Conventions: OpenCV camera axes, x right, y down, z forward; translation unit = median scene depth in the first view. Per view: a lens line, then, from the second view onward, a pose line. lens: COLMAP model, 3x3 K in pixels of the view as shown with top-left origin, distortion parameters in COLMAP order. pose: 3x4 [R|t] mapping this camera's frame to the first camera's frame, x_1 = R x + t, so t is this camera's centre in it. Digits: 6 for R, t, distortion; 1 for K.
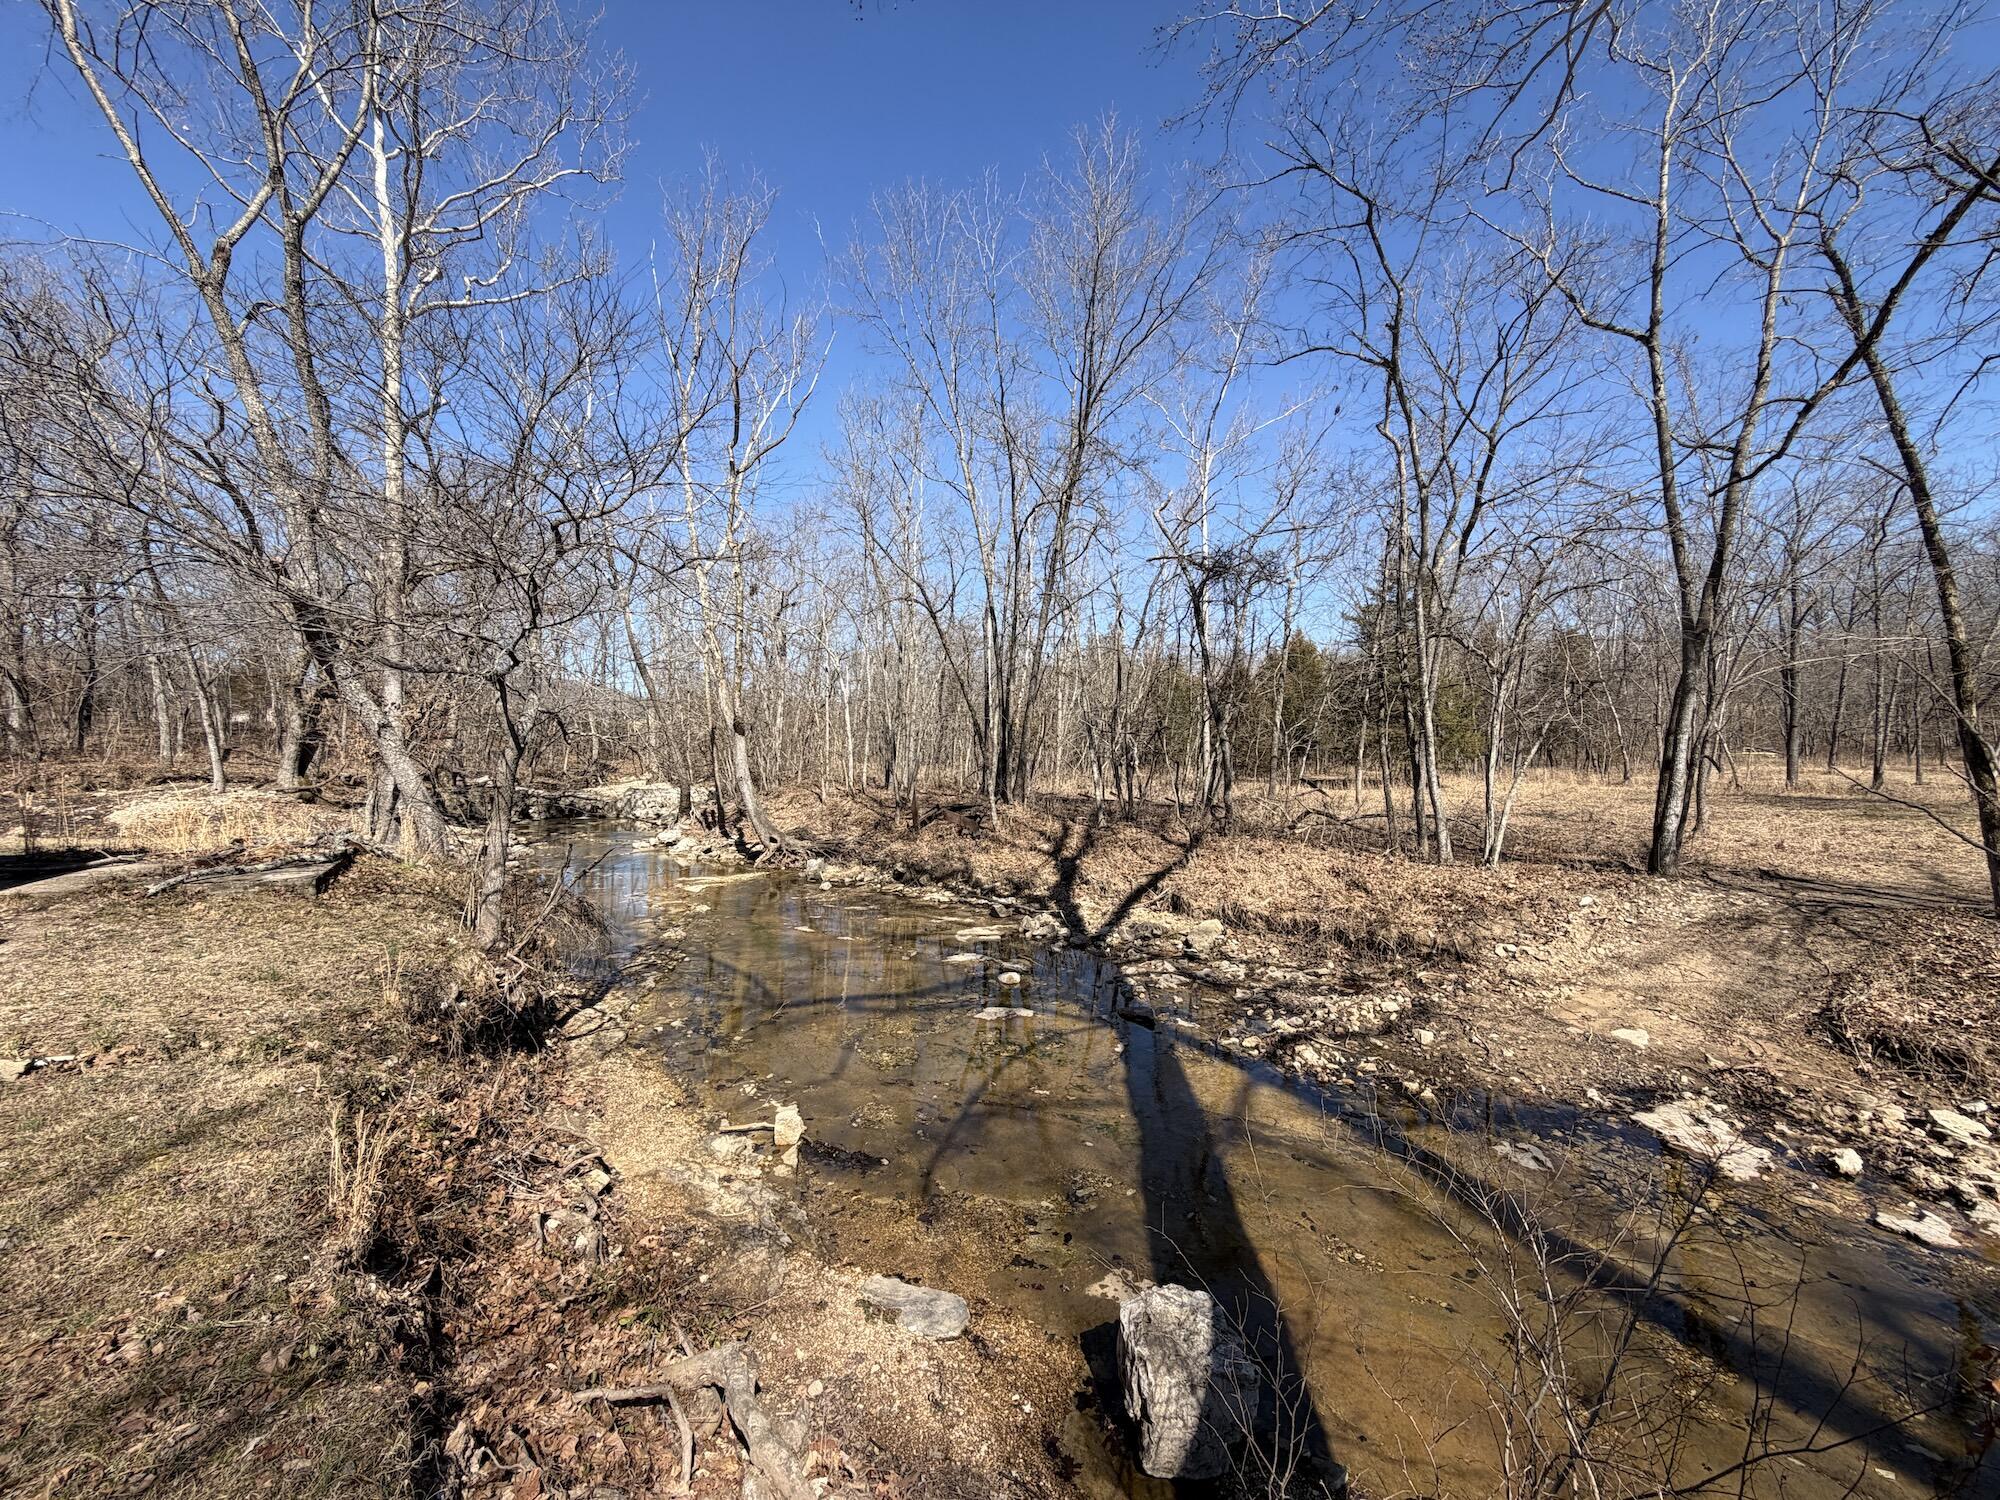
lens RADIAL K [[802.0, 0, 992.3], [0, 802.0, 744.5], [0, 0, 1]] dist [-0.000099, -0.000371]
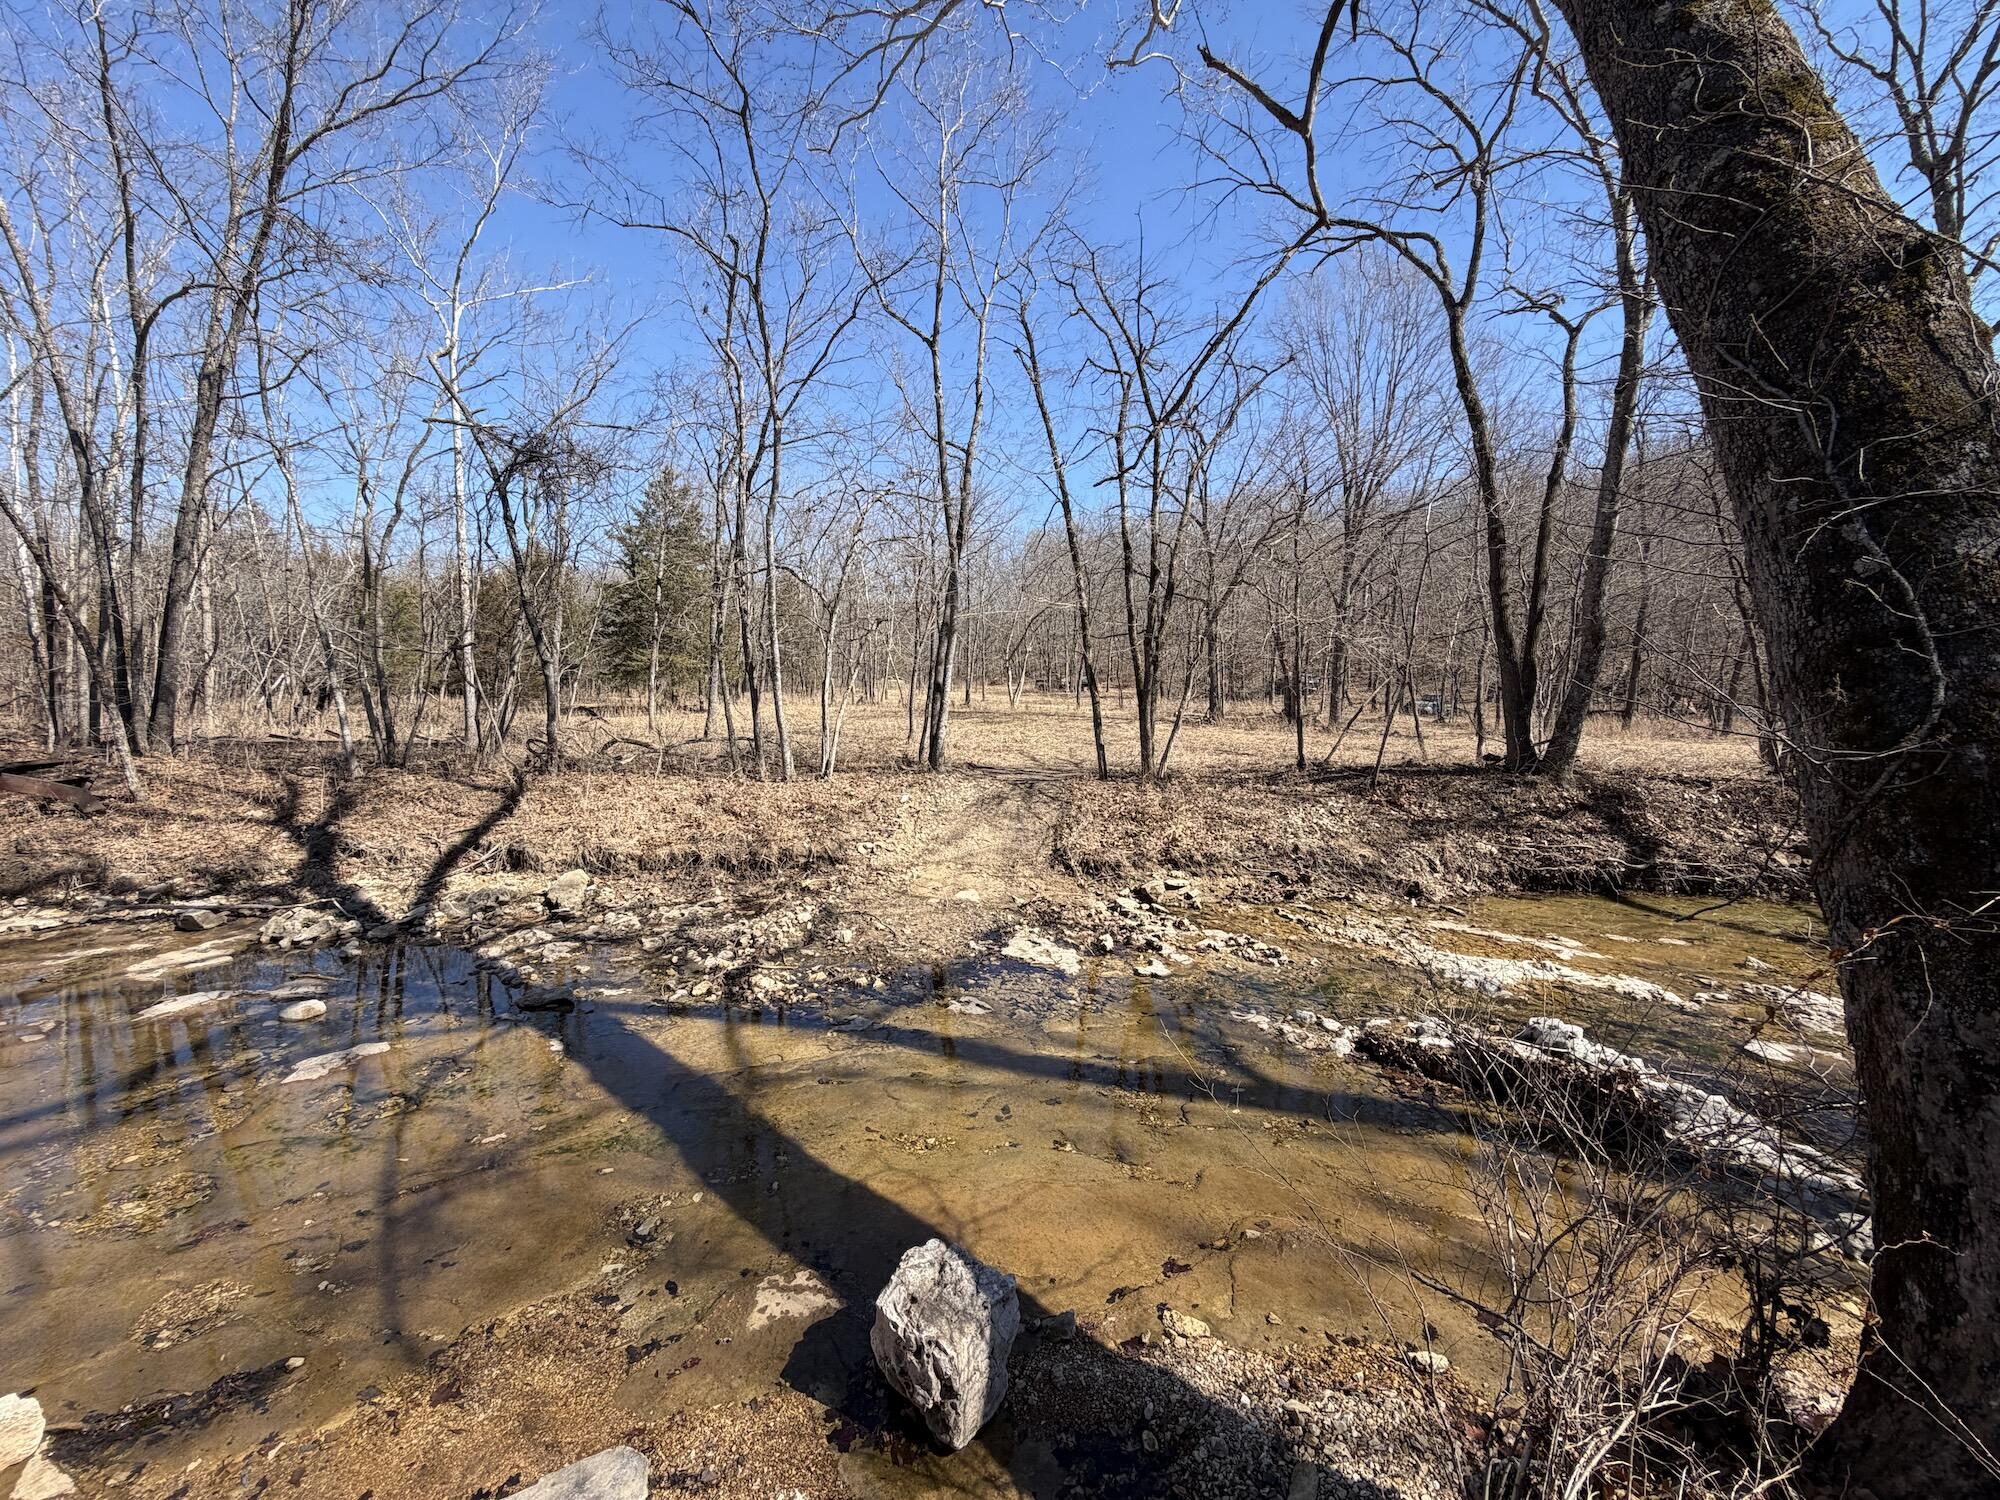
lens RADIAL K [[802.0, 0, 992.3], [0, 802.0, 744.5], [0, 0, 1]] dist [-0.000099, -0.000371]
pose [[0.600421, -0.060716, 0.797376, -0.166378], [-0.011772, 0.996334, 0.084730, 0.006083], [-0.799597, -0.060260, 0.597505, 0.162821]]
